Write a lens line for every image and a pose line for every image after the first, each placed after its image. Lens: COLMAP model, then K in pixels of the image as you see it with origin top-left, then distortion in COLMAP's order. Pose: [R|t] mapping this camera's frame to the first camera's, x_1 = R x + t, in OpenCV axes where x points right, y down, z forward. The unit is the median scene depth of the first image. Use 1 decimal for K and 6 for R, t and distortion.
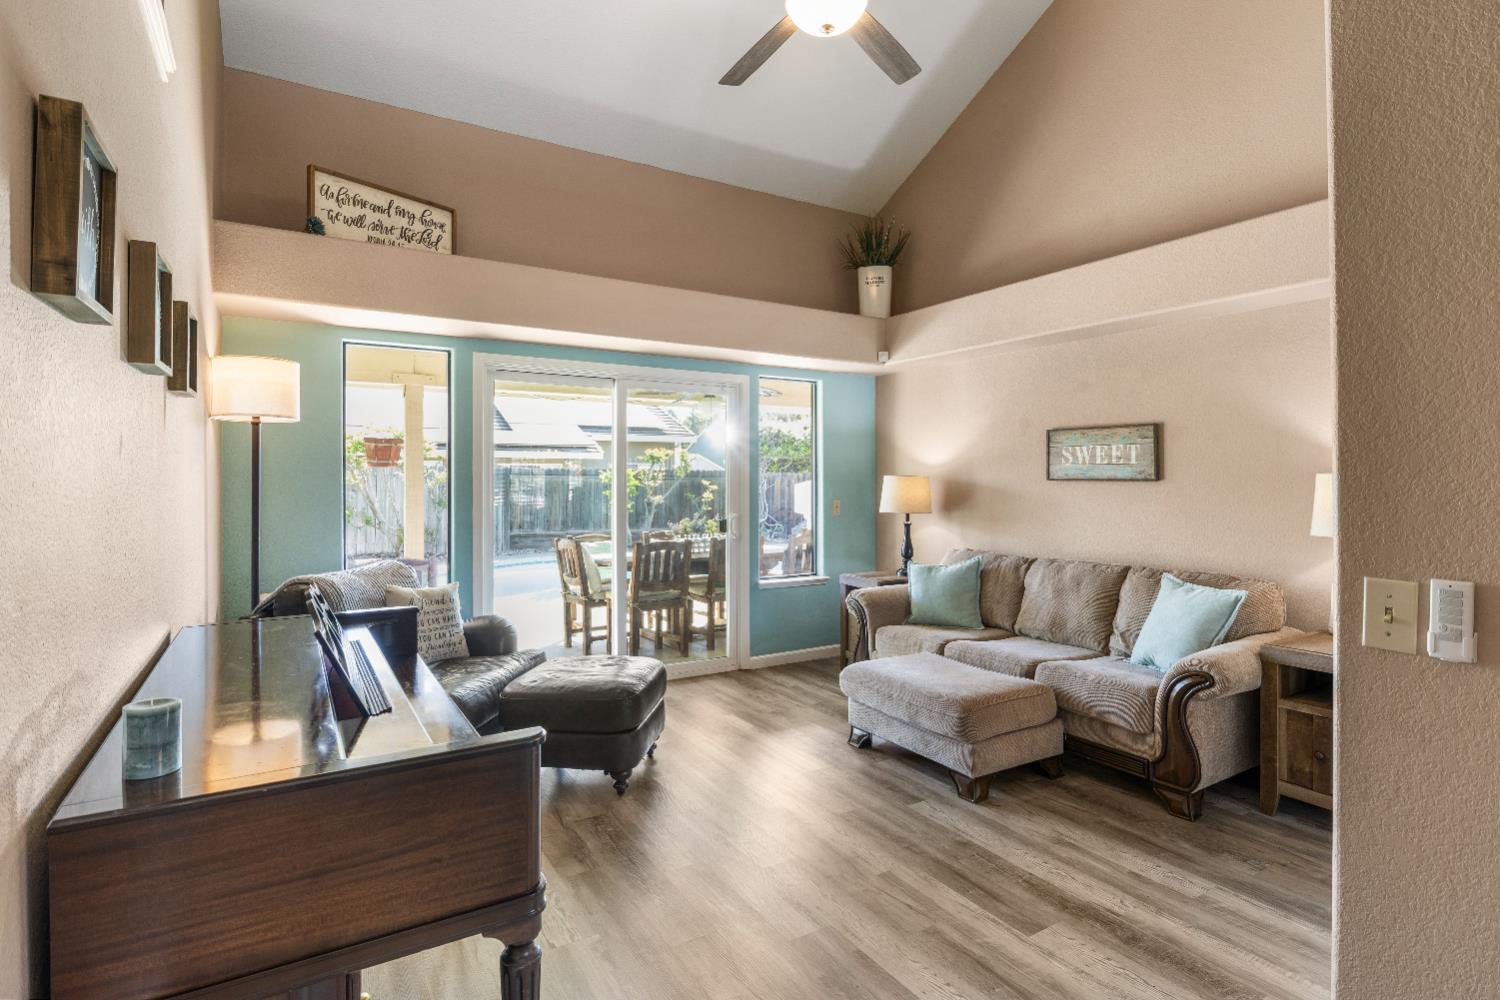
lens RADIAL K [[752.0, 0, 757.9], [0, 752.0, 482.7], [0, 0, 1]] dist [-0.000911, -0.000114]
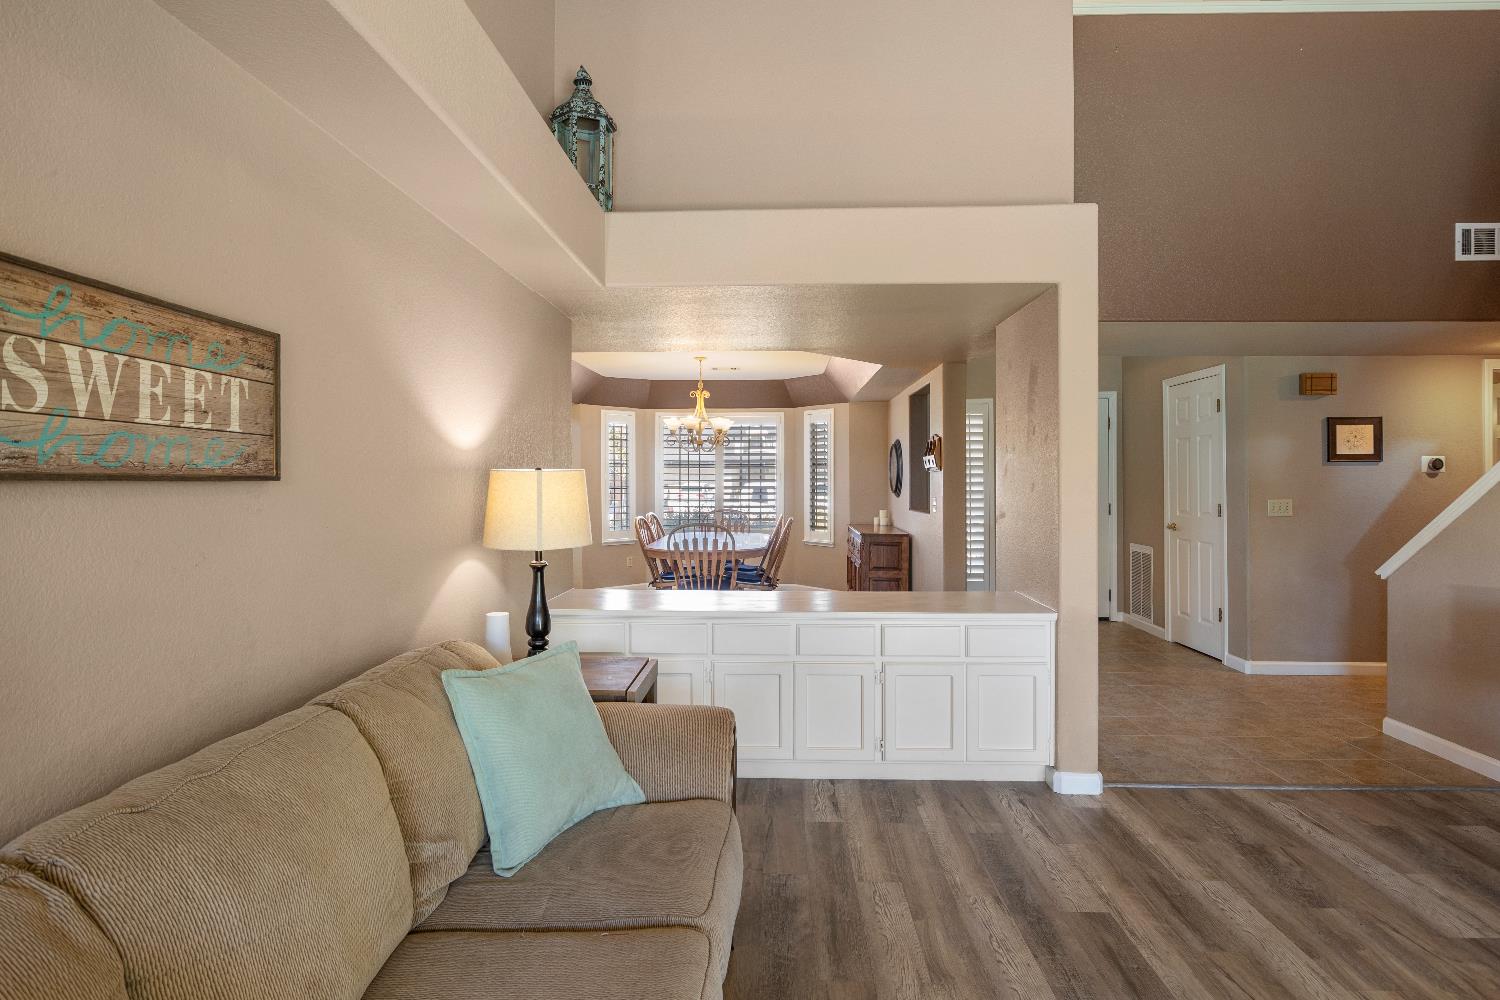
lens RADIAL K [[752.0, 0, 757.9], [0, 752.0, 482.7], [0, 0, 1]] dist [-0.000911, -0.000114]
pose [[-0.831424, -0.000550, 0.555638, 0.130970], [0.005503, 0.999942, 0.009224, -0.004728], [-0.555611, 0.010727, -0.831373, 1.507277]]
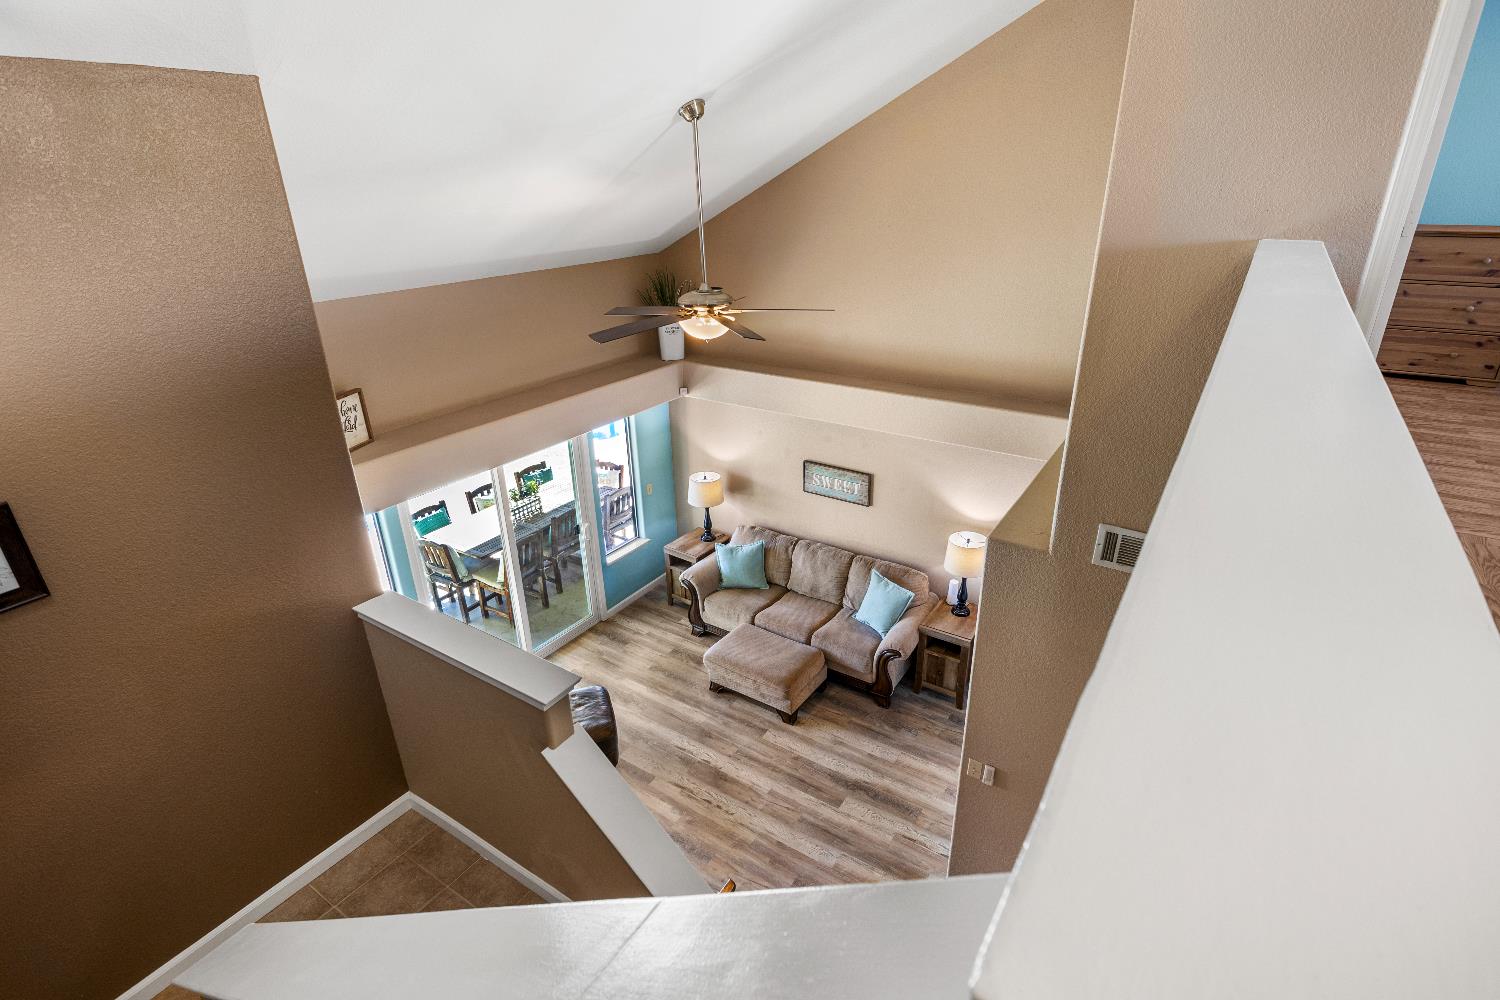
lens RADIAL K [[752.0, 0, 757.9], [0, 752.0, 482.7], [0, 0, 1]] dist [-0.000911, -0.000114]
pose [[0.905540, -0.168811, 0.389229, -0.439807], [0.008409, 0.924392, 0.381351, -0.890090], [-0.424177, -0.342055, 0.838494, -0.378257]]
